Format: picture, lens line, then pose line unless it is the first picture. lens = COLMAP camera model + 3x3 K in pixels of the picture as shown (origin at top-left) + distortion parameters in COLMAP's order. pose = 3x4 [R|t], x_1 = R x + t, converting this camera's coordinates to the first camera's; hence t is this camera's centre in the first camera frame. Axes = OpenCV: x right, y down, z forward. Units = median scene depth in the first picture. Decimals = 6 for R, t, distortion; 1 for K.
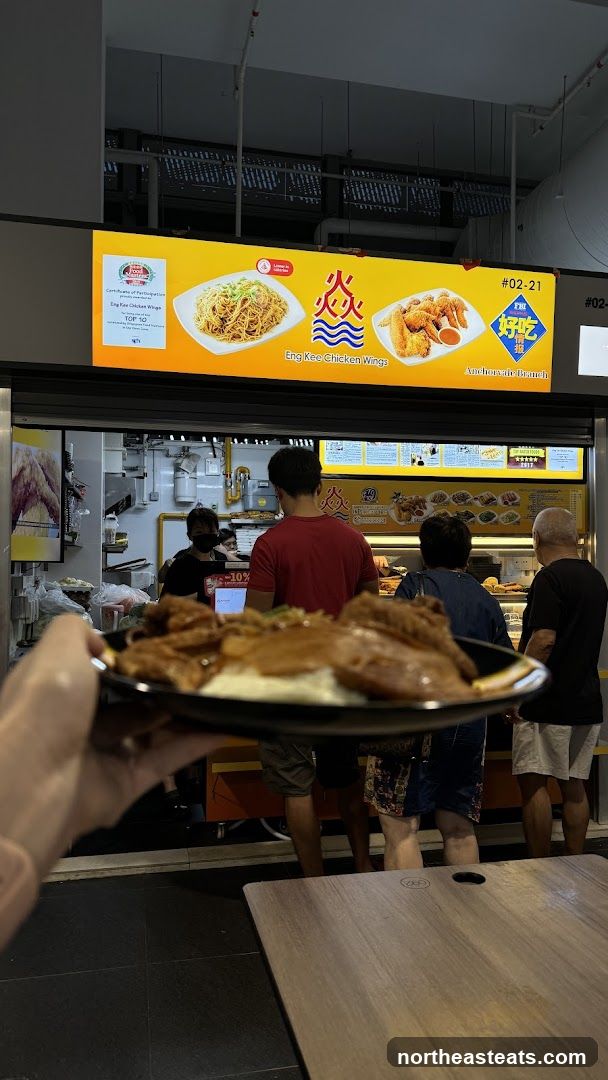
lens RADIAL K [[761.6, 0, 305.9], [0, 761.6, 547.3], [0, 0, 1]] dist [0.084473, -0.004214]
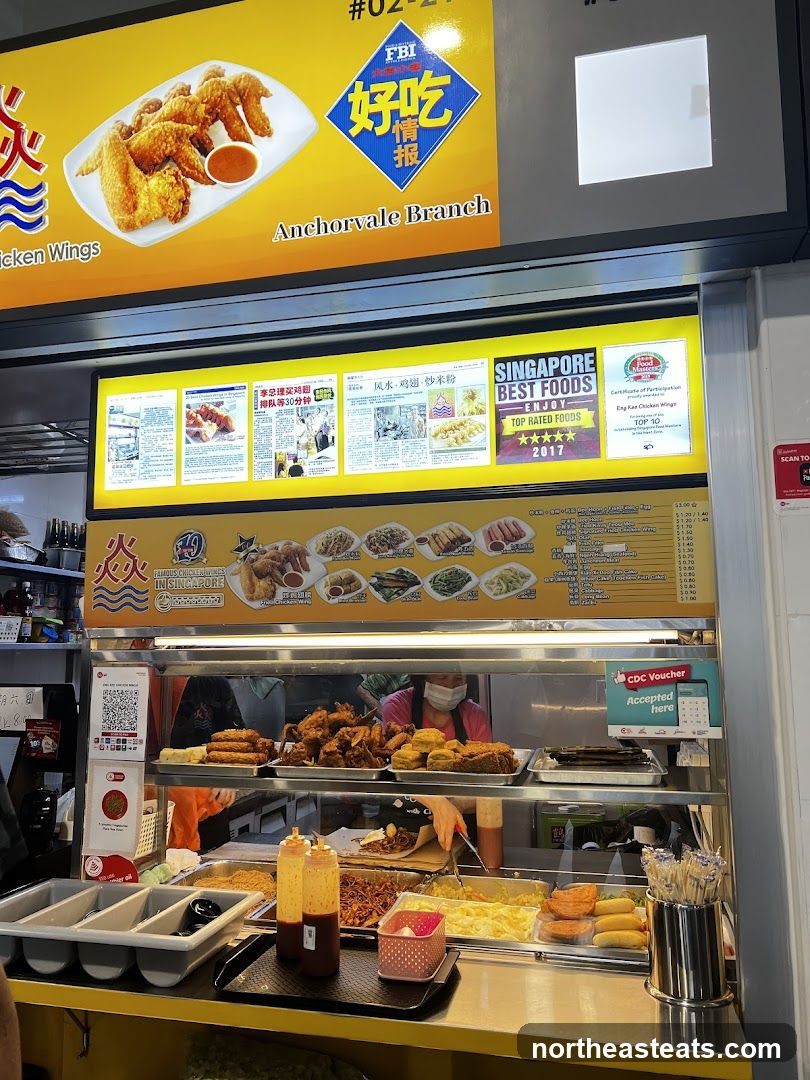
lens RADIAL K [[796.1, 0, 406.9], [0, 796.1, 540.1], [0, 0, 1]] dist [0.046222, -0.035992]
pose [[0.893310, -0.066289, -0.444526, 0.460936], [0.020001, 0.993947, -0.108026, -0.018083], [0.448996, 0.087610, 0.889229, 0.673268]]
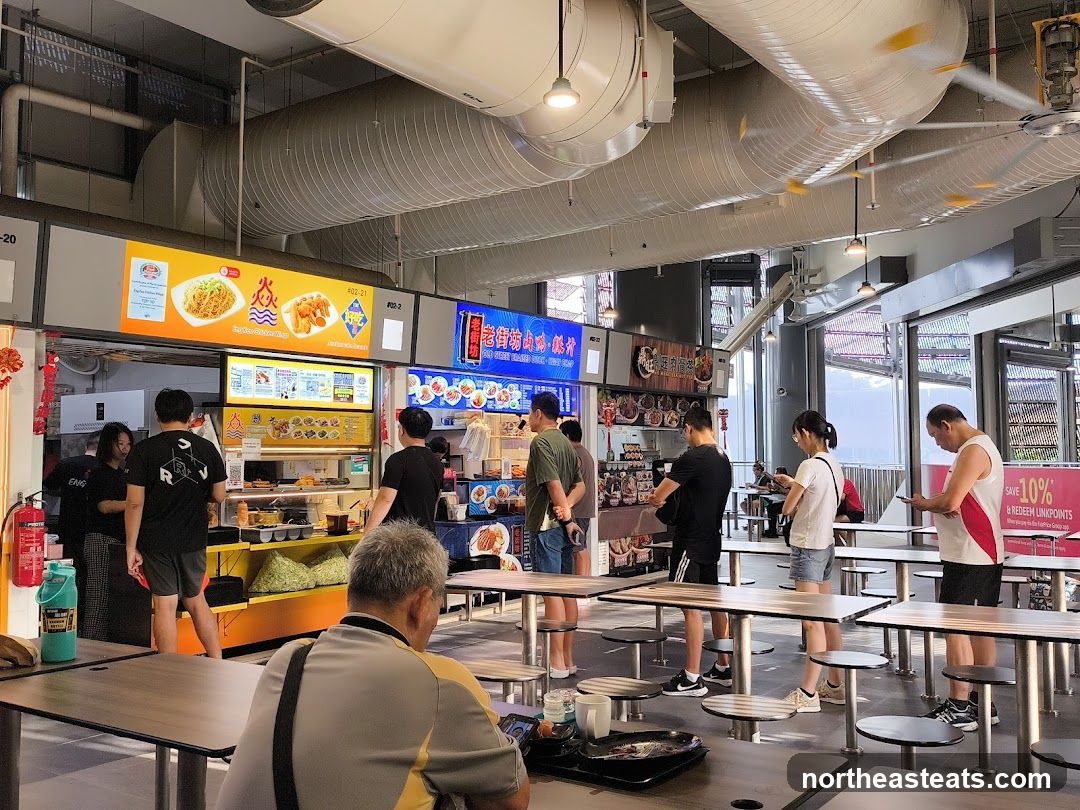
lens RADIAL K [[1047.3, 0, 540.9], [0, 1047.3, 400.0], [0, 0, 1]] dist [0.104734, 0.000000]
pose [[0.732812, 0.030961, 0.679726, -0.949763], [-0.011903, 0.999395, -0.032689, -0.049380], [-0.680327, 0.015864, 0.732737, -0.888820]]
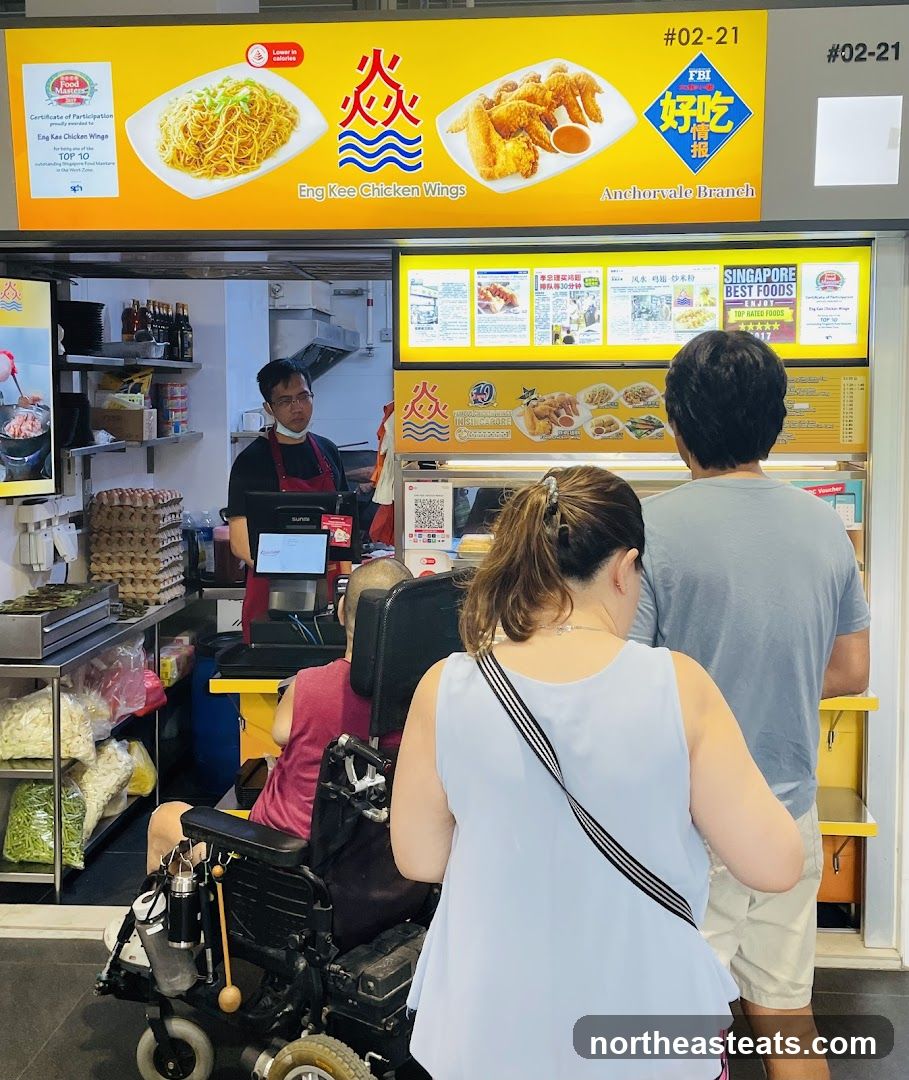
lens RADIAL K [[1225.7, 0, 457.8], [0, 1225.7, 482.8], [0, 0, 1]] dist [0.071160, 0.000000]
pose [[0.952367, 0.020041, -0.304294, 0.404741], [0.011509, 0.994765, 0.101536, -0.107122], [0.304736, -0.100202, 0.947151, 0.034250]]
